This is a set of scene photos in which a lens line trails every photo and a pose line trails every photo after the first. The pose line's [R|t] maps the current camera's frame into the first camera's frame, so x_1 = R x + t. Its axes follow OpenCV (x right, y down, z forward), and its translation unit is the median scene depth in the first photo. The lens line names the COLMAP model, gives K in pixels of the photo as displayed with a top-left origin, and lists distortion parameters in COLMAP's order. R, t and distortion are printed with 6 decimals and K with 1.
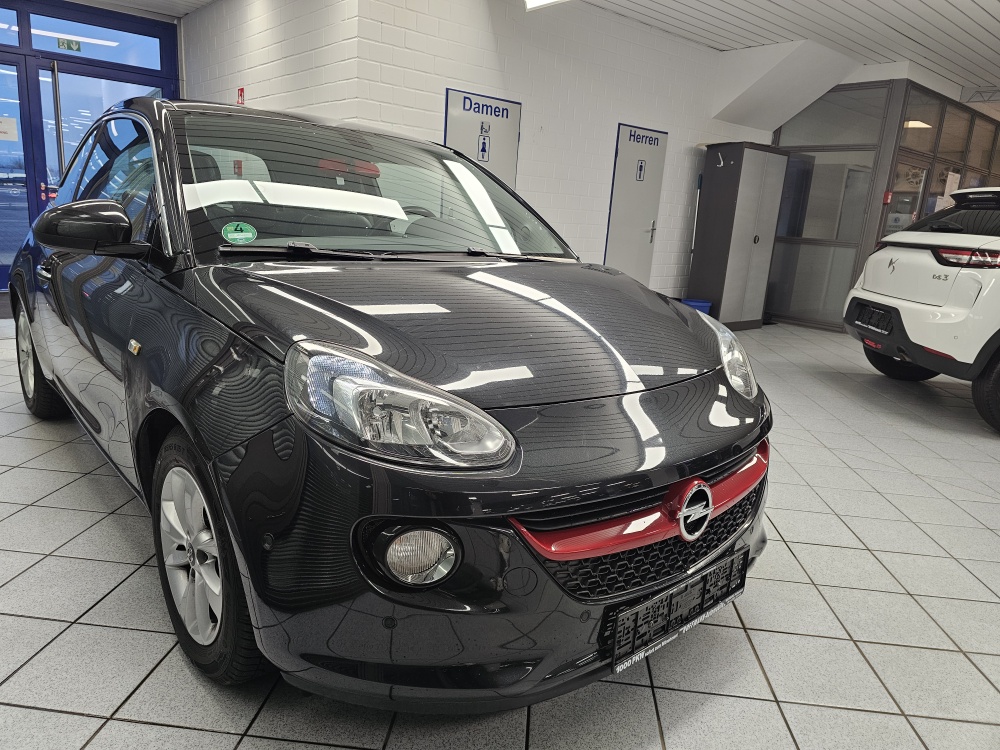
lens RADIAL K [[682.6, 0, 500.0], [0, 682.6, 375.0], [0, 0, 1]] dist [0.044823, -0.050015]
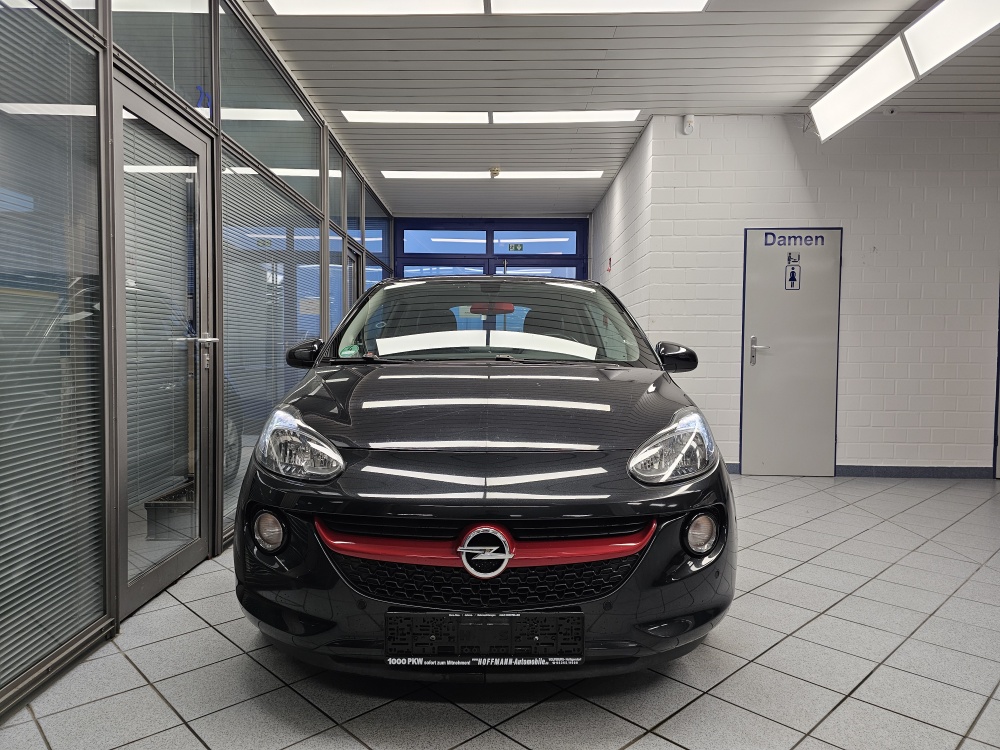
lens RADIAL K [[682.6, 0, 500.0], [0, 682.6, 375.0], [0, 0, 1]] dist [0.044823, -0.050015]
pose [[0.748719, -0.039663, -0.661700, 0.313692], [-0.104661, 0.978615, -0.177084, 0.029397], [0.654574, 0.201840, 0.728556, 0.023001]]
